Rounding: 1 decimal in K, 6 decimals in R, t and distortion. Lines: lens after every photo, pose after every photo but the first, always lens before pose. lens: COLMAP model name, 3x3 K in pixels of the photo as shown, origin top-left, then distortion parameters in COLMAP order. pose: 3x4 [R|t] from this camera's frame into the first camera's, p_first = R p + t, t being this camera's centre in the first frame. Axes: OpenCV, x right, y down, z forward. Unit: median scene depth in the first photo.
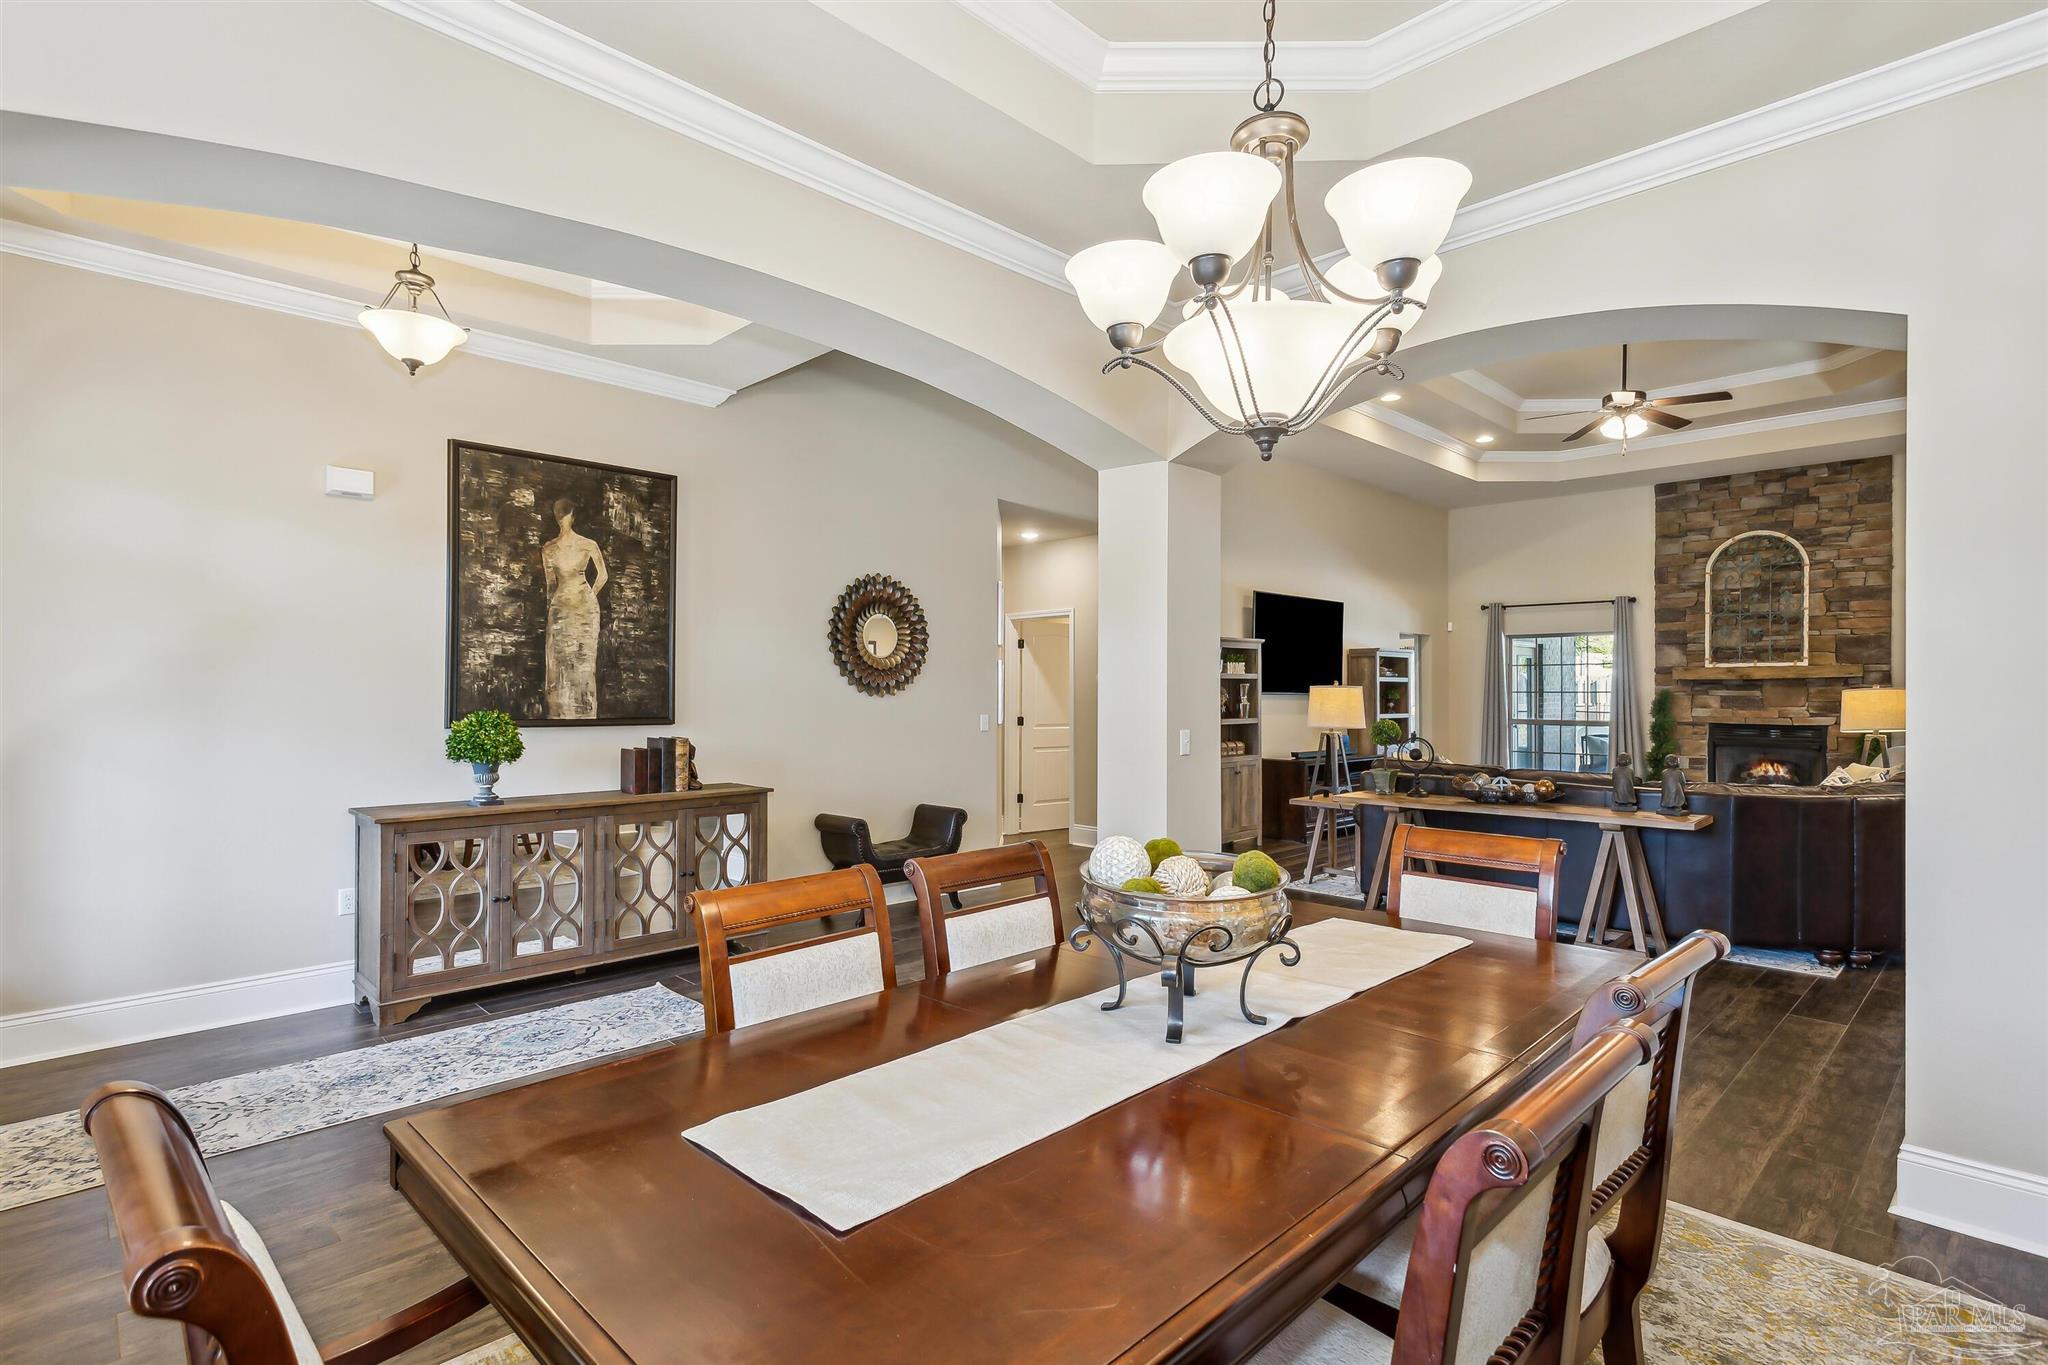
lens RADIAL K [[973.2, 0, 1024.0], [0, 973.2, 682.5], [0, 0, 1]] dist [-0.001366, 0.002165]
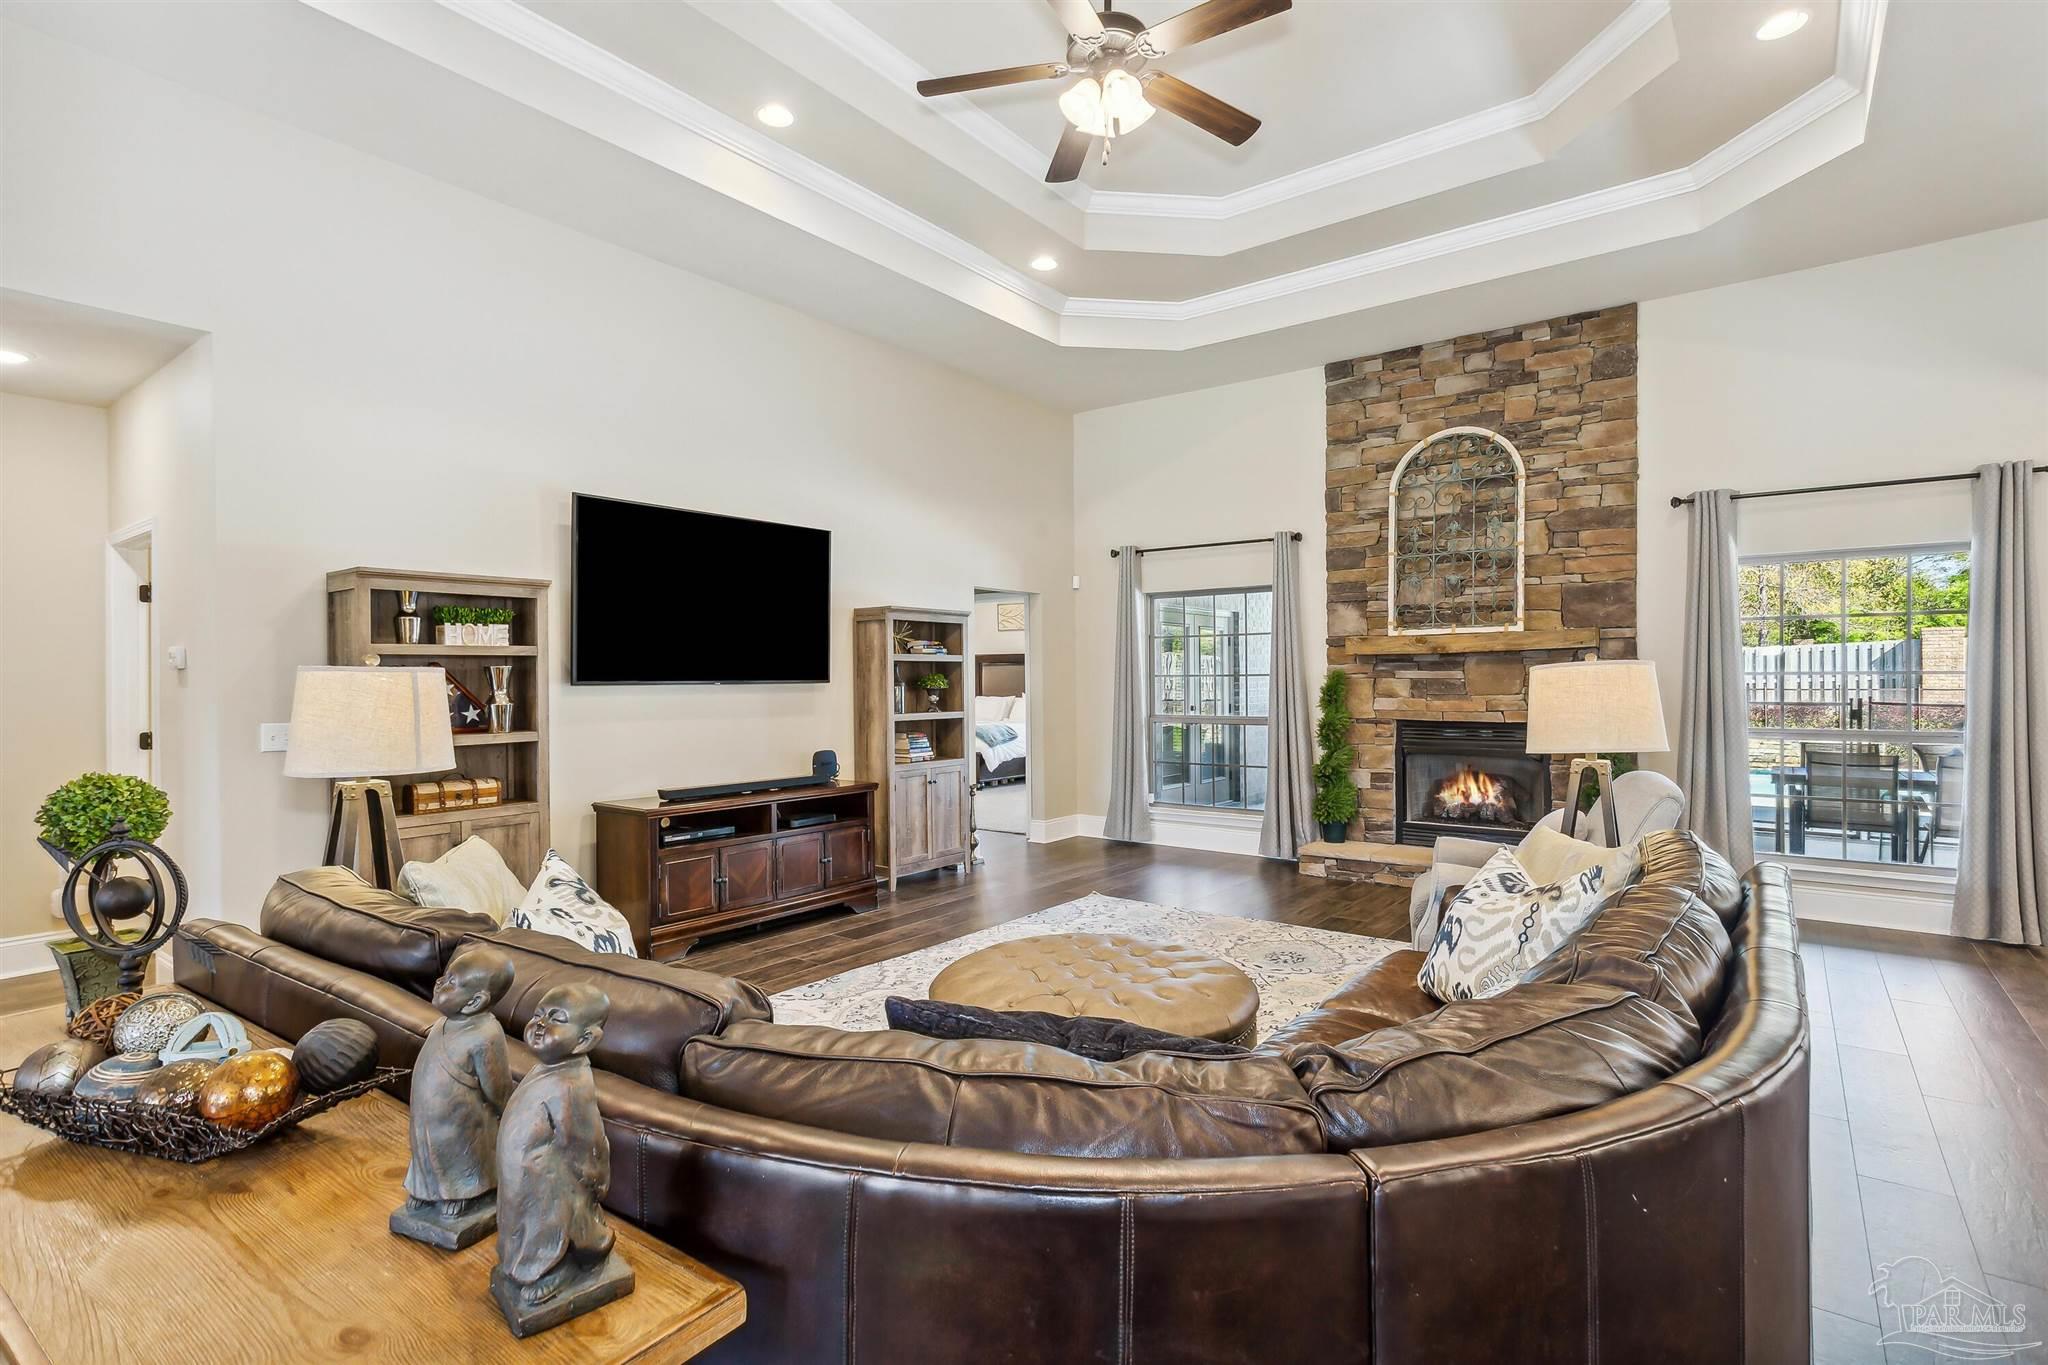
lens RADIAL K [[973.2, 0, 1024.0], [0, 973.2, 682.5], [0, 0, 1]] dist [-0.001366, 0.002165]
pose [[0.988472, -0.010993, 0.151004, 0.362942], [0.009060, 0.999868, 0.013482, 0.005064], [-0.151132, -0.011958, 0.988441, 0.391567]]
